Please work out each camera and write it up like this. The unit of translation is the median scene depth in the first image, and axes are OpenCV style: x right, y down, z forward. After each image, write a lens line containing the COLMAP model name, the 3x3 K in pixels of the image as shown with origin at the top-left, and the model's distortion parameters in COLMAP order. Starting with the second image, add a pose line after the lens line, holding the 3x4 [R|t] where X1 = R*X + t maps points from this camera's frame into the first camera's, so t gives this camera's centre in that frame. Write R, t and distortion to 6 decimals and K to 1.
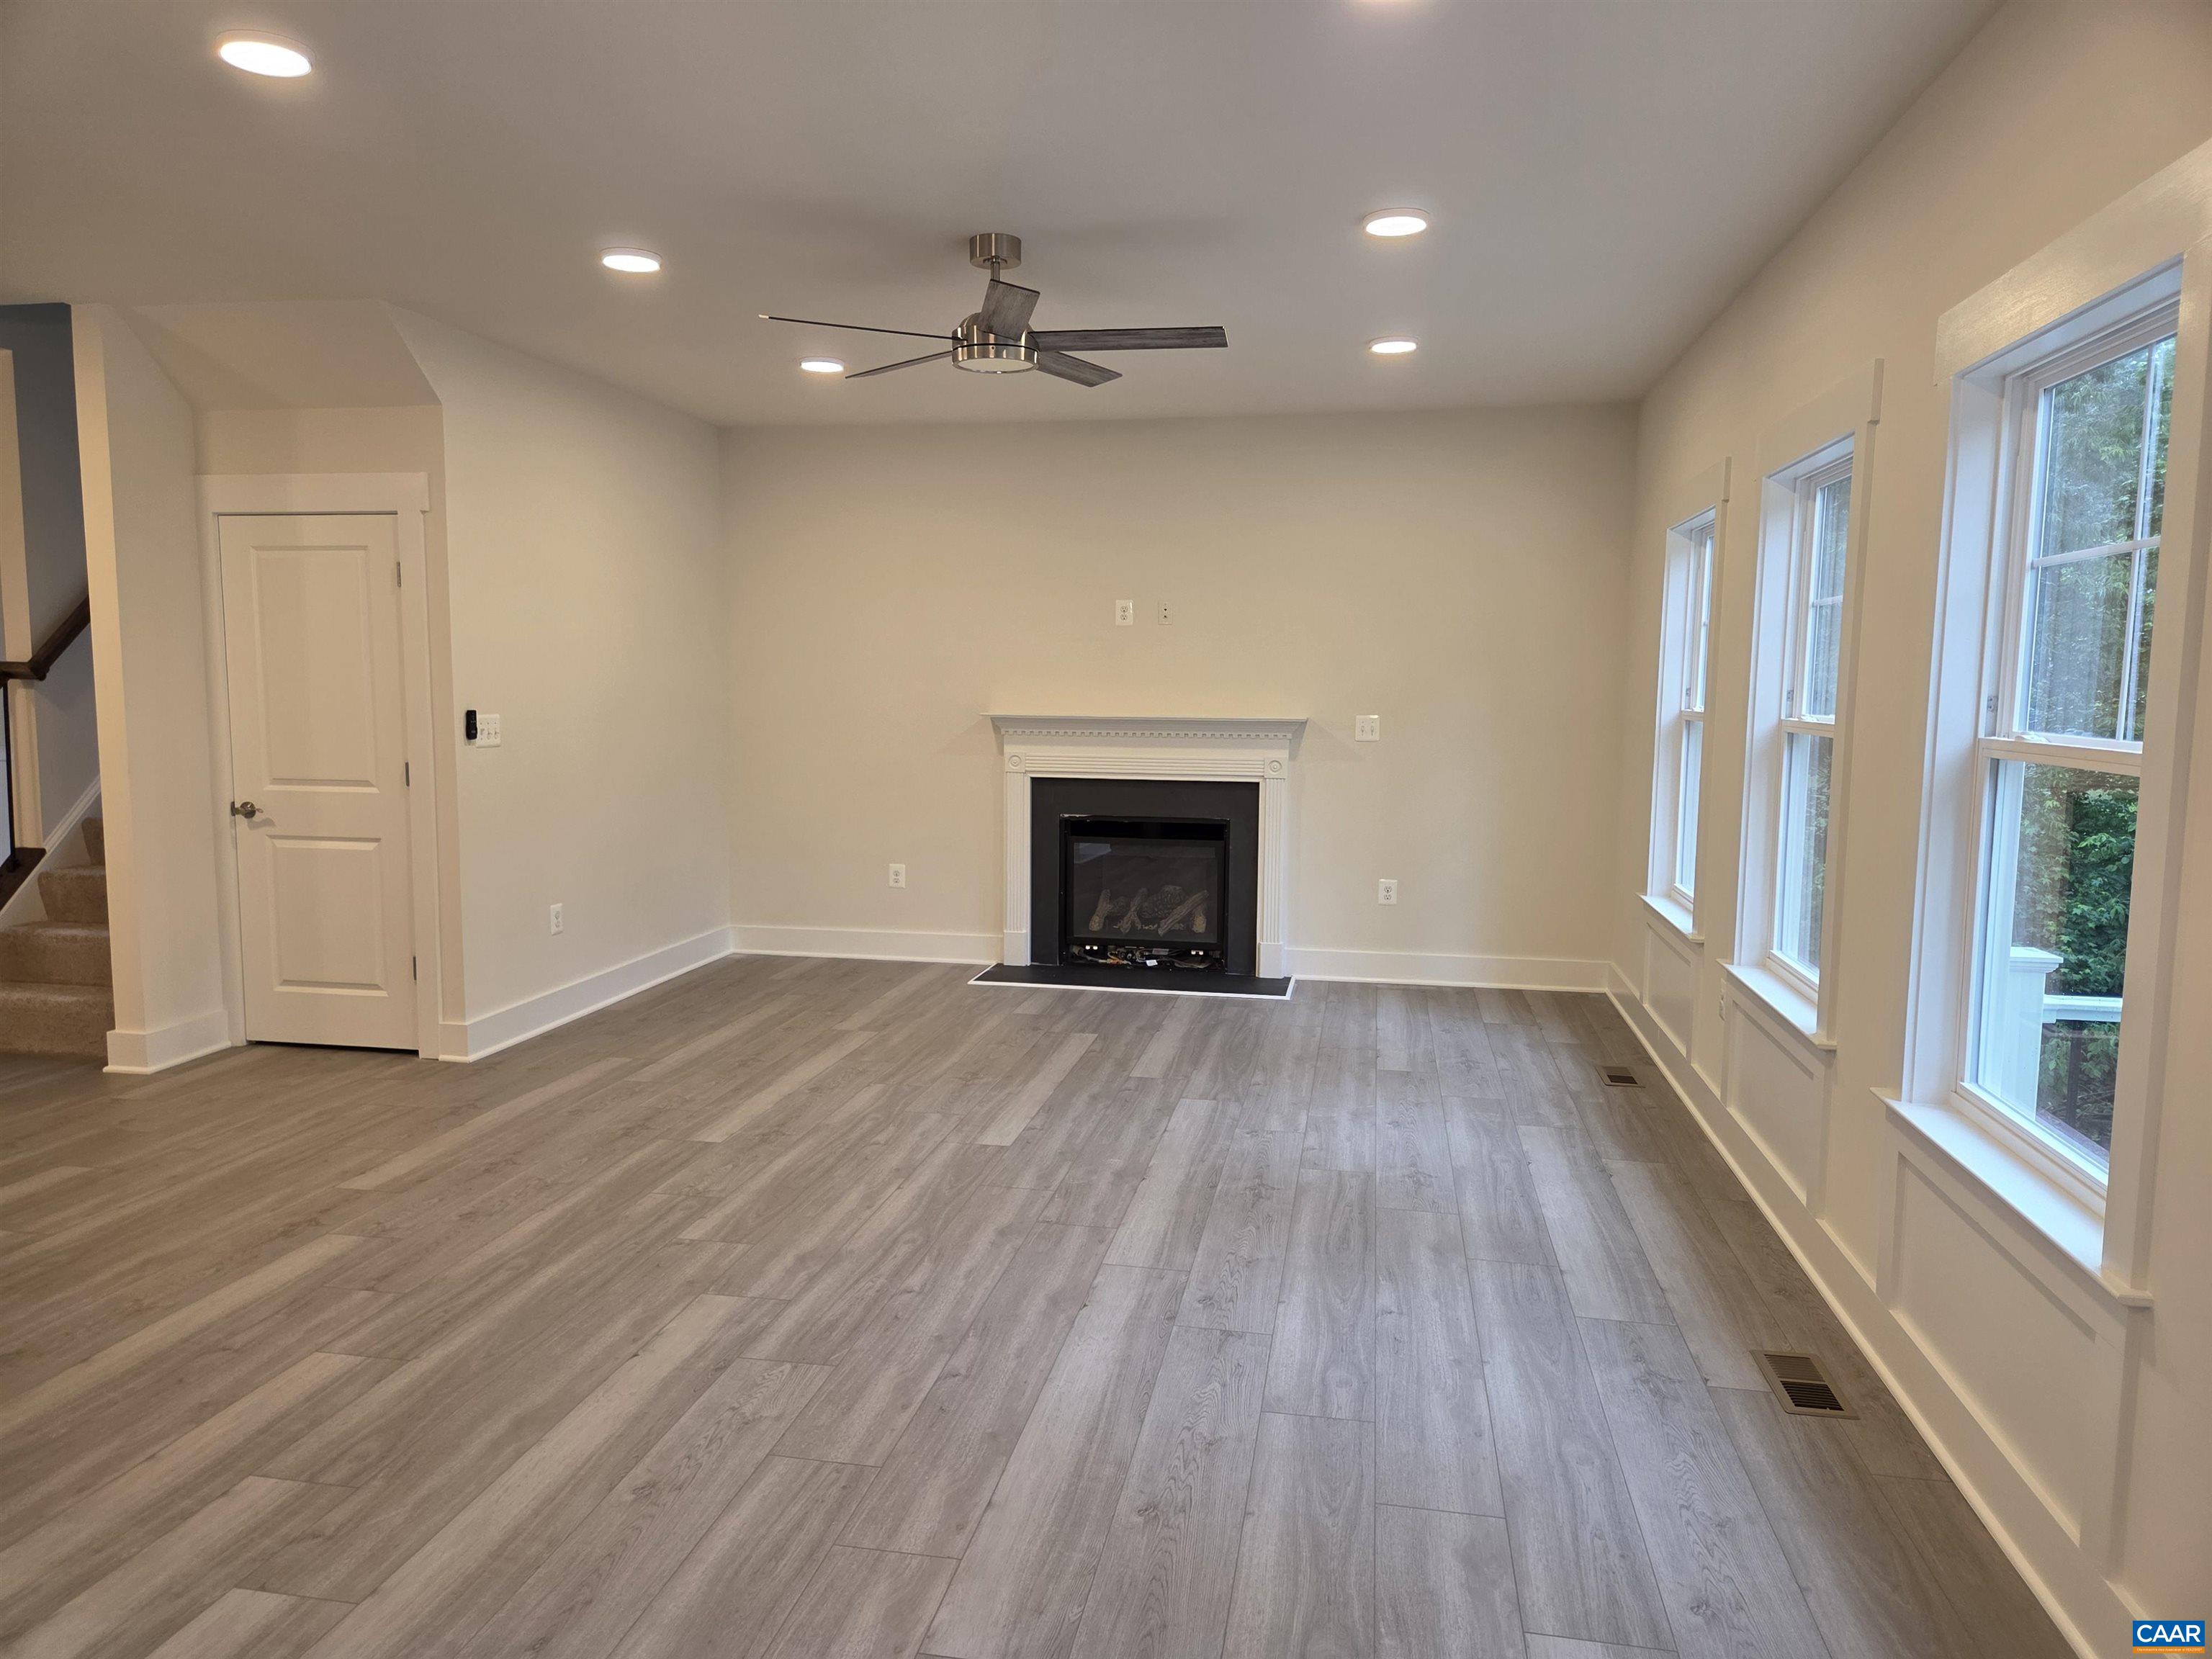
lens RADIAL K [[1469.6, 0, 1093.9], [0, 1469.6, 815.9], [0, 0, 1]] dist [0.083996, -0.071365]
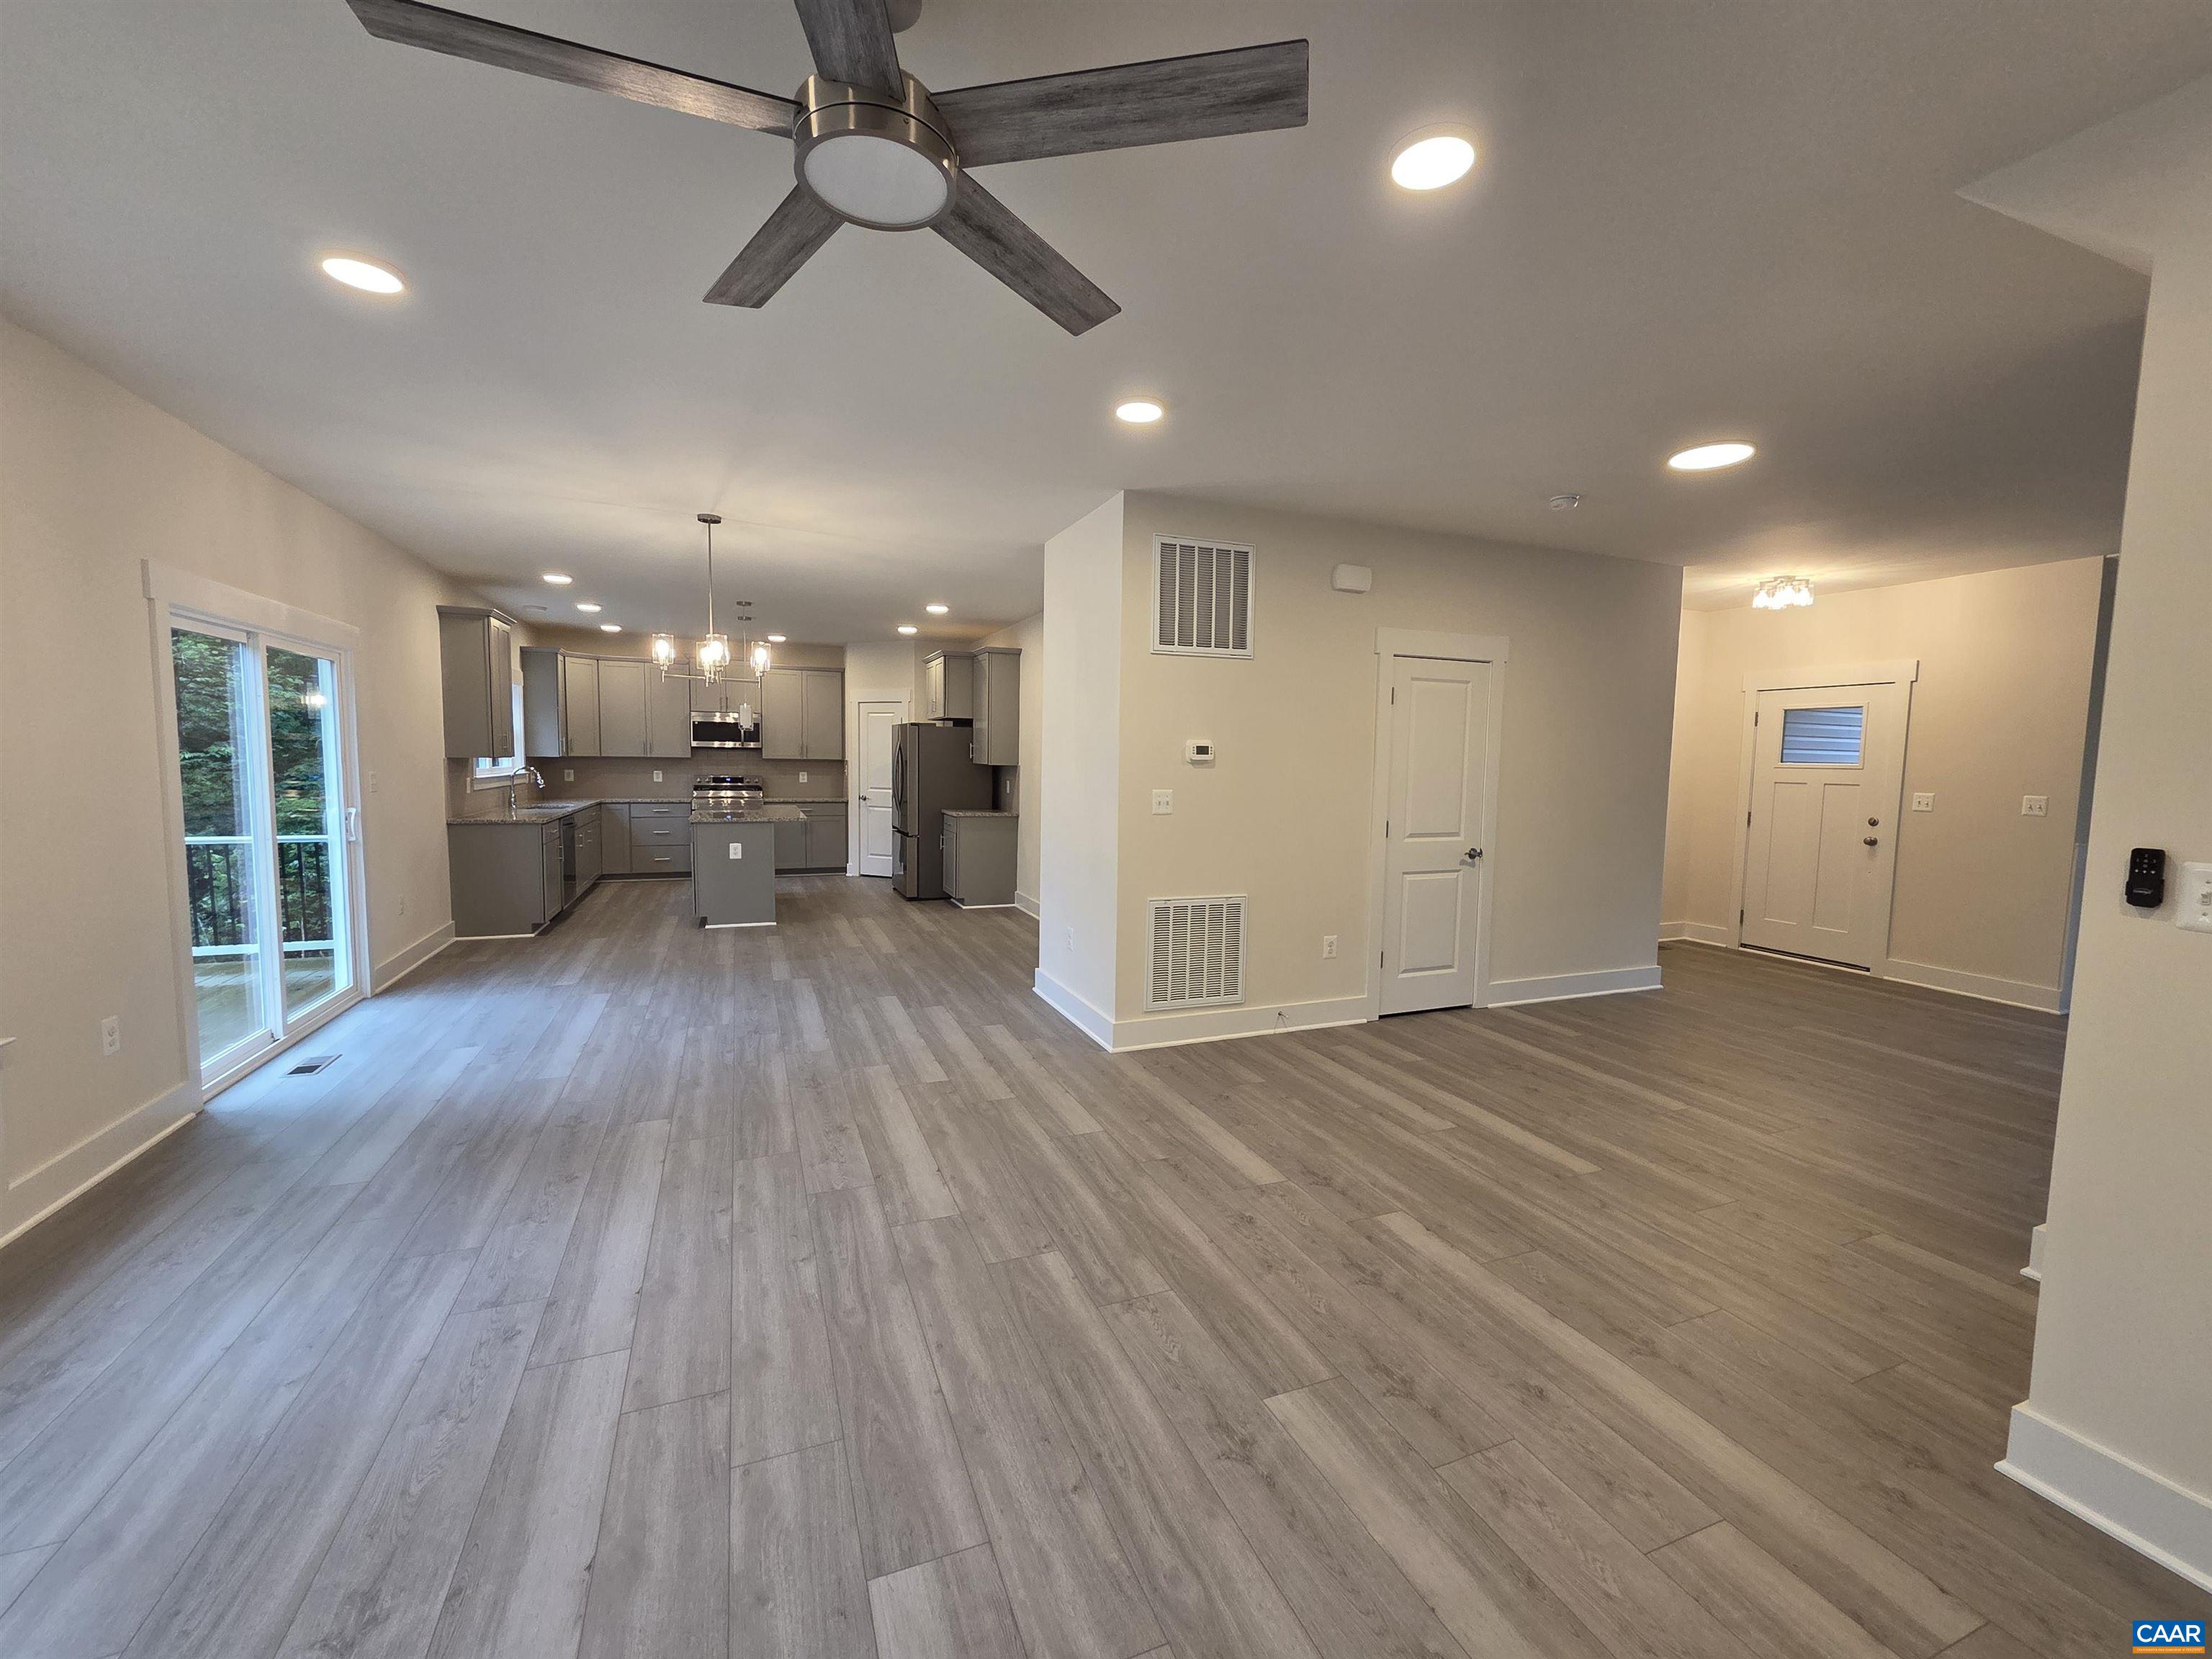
lens RADIAL K [[892.5, 0, 1106.0], [0, 892.5, 829.5], [0, 0, 1]] dist [0.002108, -0.000034]
pose [[-0.834547, 0.024885, -0.550374, 0.061158], [-0.073081, 0.985151, 0.155359, -0.153081], [0.546068, 0.169876, -0.820337, 1.628504]]
